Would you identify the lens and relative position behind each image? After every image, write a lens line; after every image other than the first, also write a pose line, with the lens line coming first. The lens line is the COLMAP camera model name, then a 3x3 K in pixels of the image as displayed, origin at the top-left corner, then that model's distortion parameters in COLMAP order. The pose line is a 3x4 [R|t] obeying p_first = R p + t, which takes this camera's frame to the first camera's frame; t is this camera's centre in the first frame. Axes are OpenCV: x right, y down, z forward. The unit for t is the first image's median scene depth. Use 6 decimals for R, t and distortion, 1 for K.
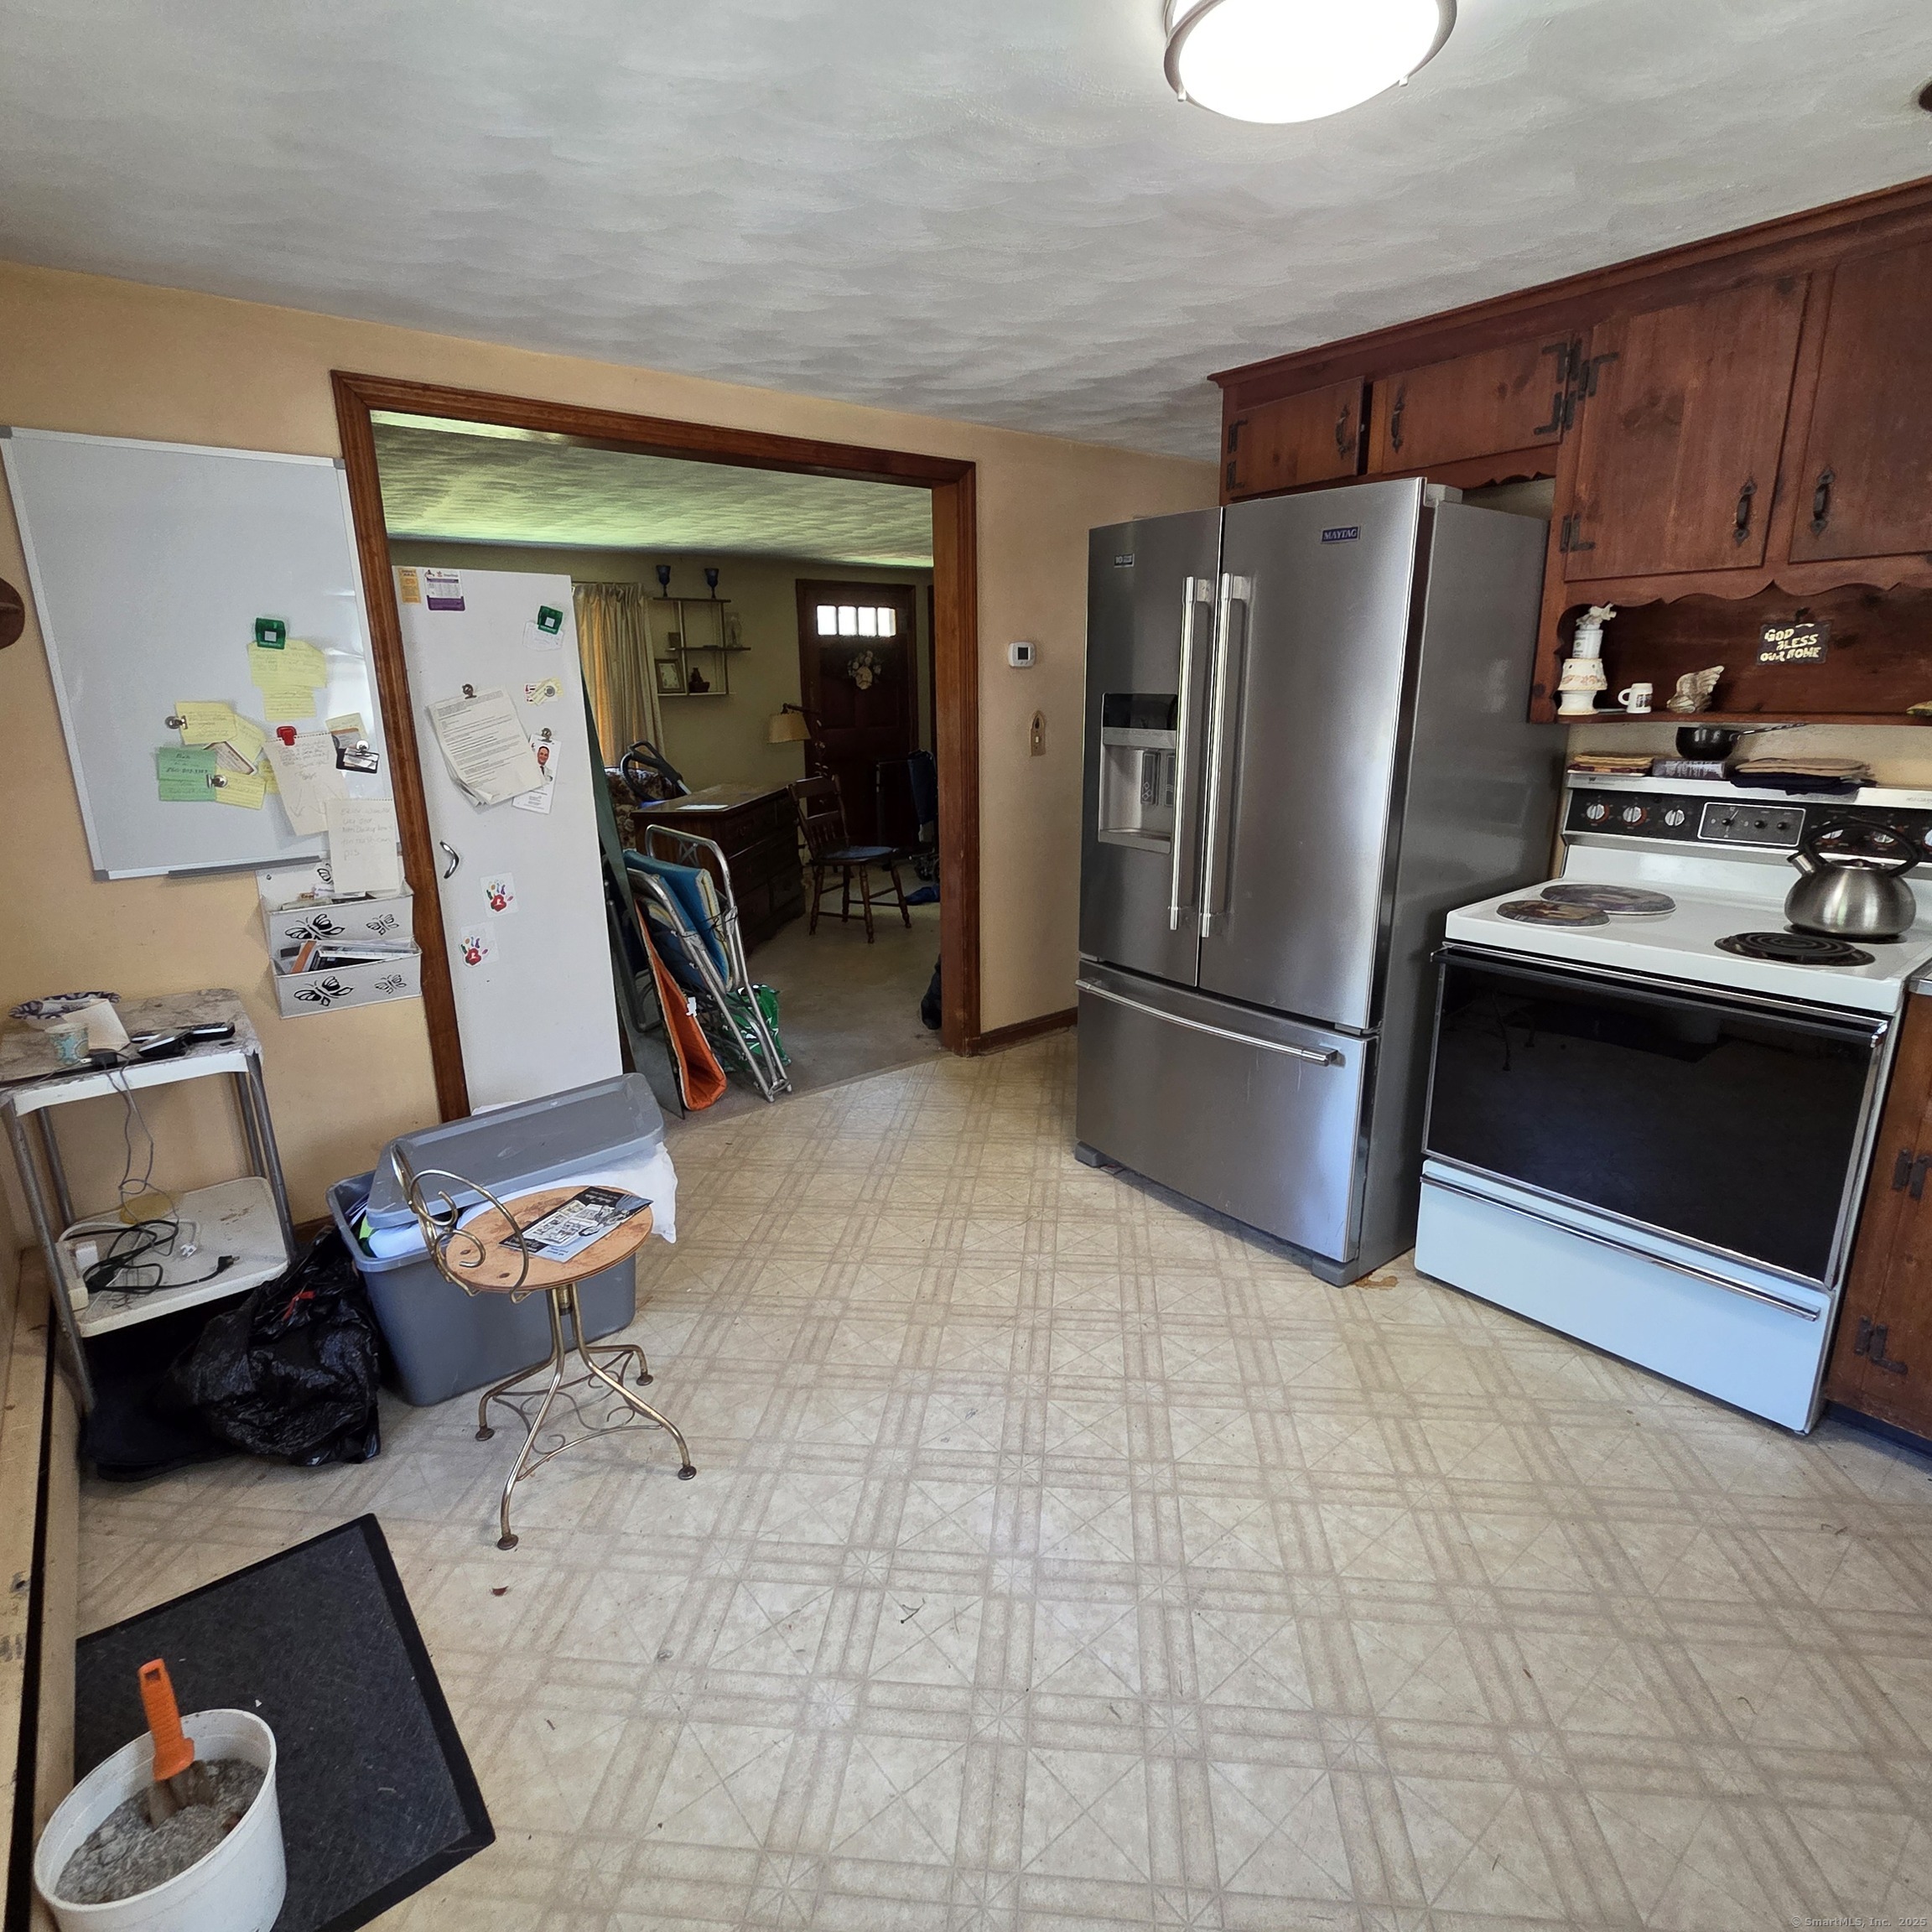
lens RADIAL K [[1078.3, 0, 966.0], [0, 1078.3, 966.0], [0, 0, 1]] dist [0.000789, 0.000249]
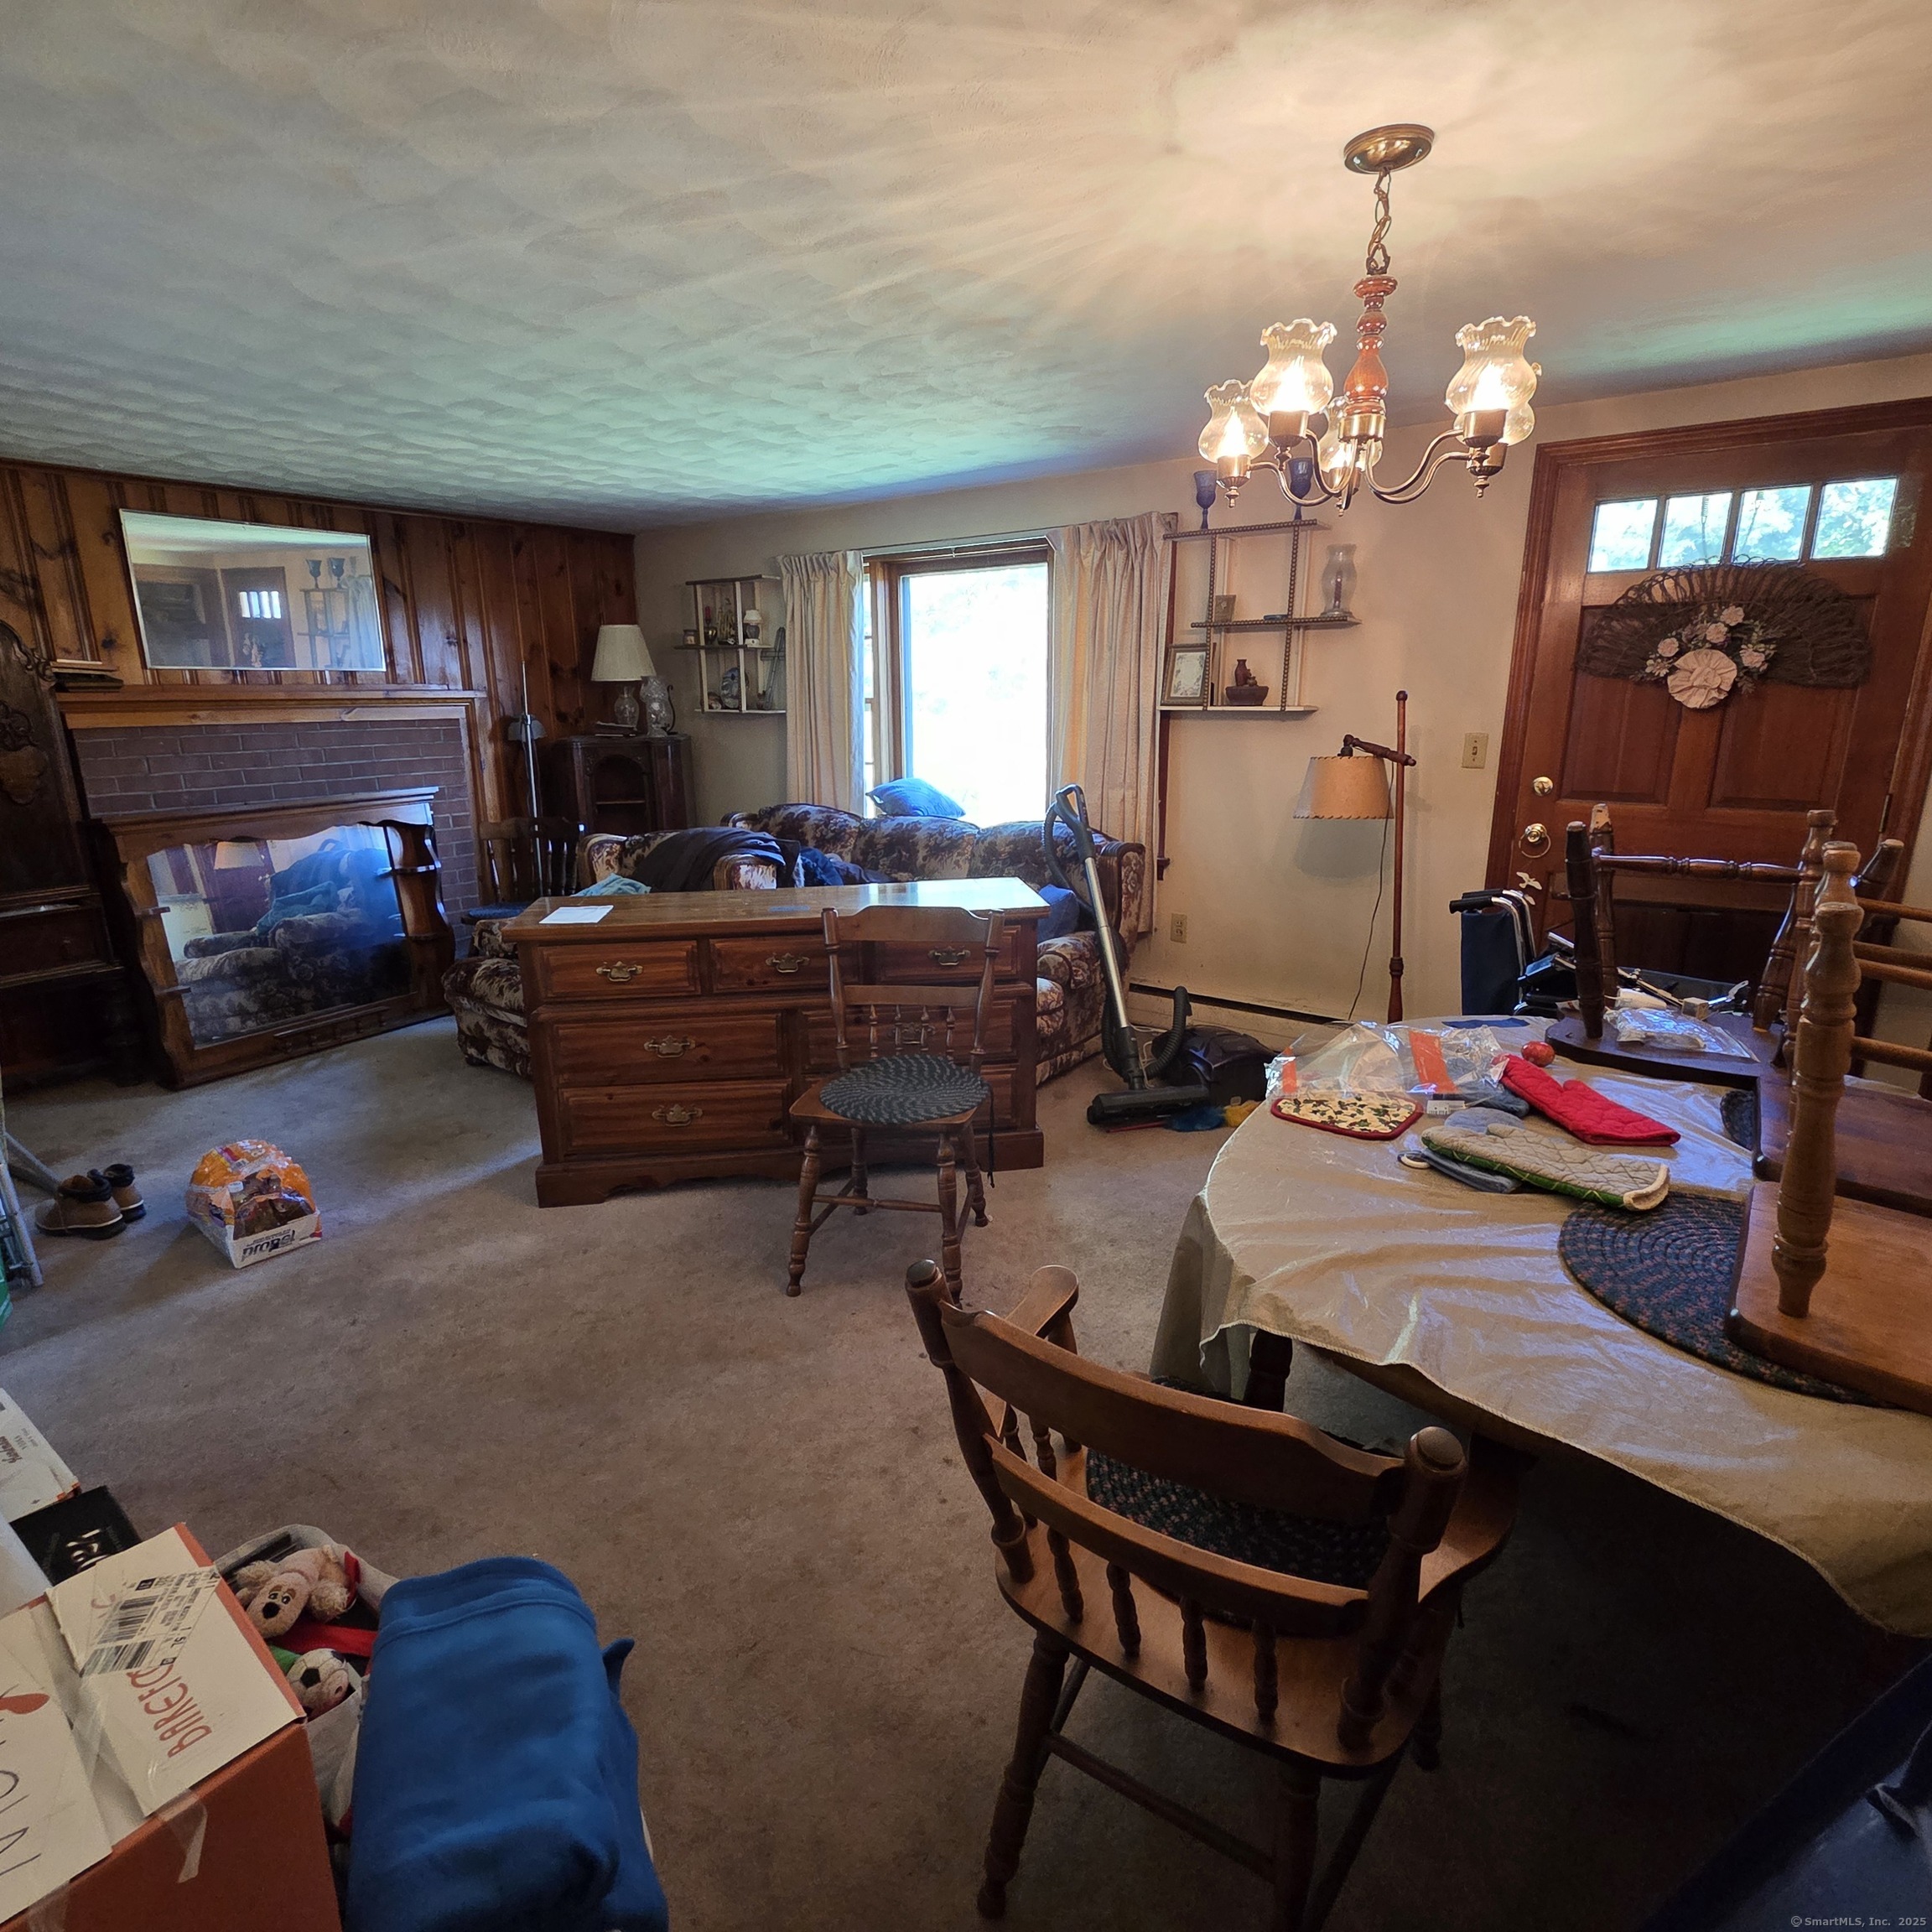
lens RADIAL K [[1078.3, 0, 966.0], [0, 1078.3, 966.0], [0, 0, 1]] dist [0.000789, 0.000249]
pose [[0.251615, 0.255021, -0.933624, 0.230359], [-0.243971, 0.950220, 0.193803, -0.186836], [0.936573, 0.179013, 0.301307, 0.681387]]
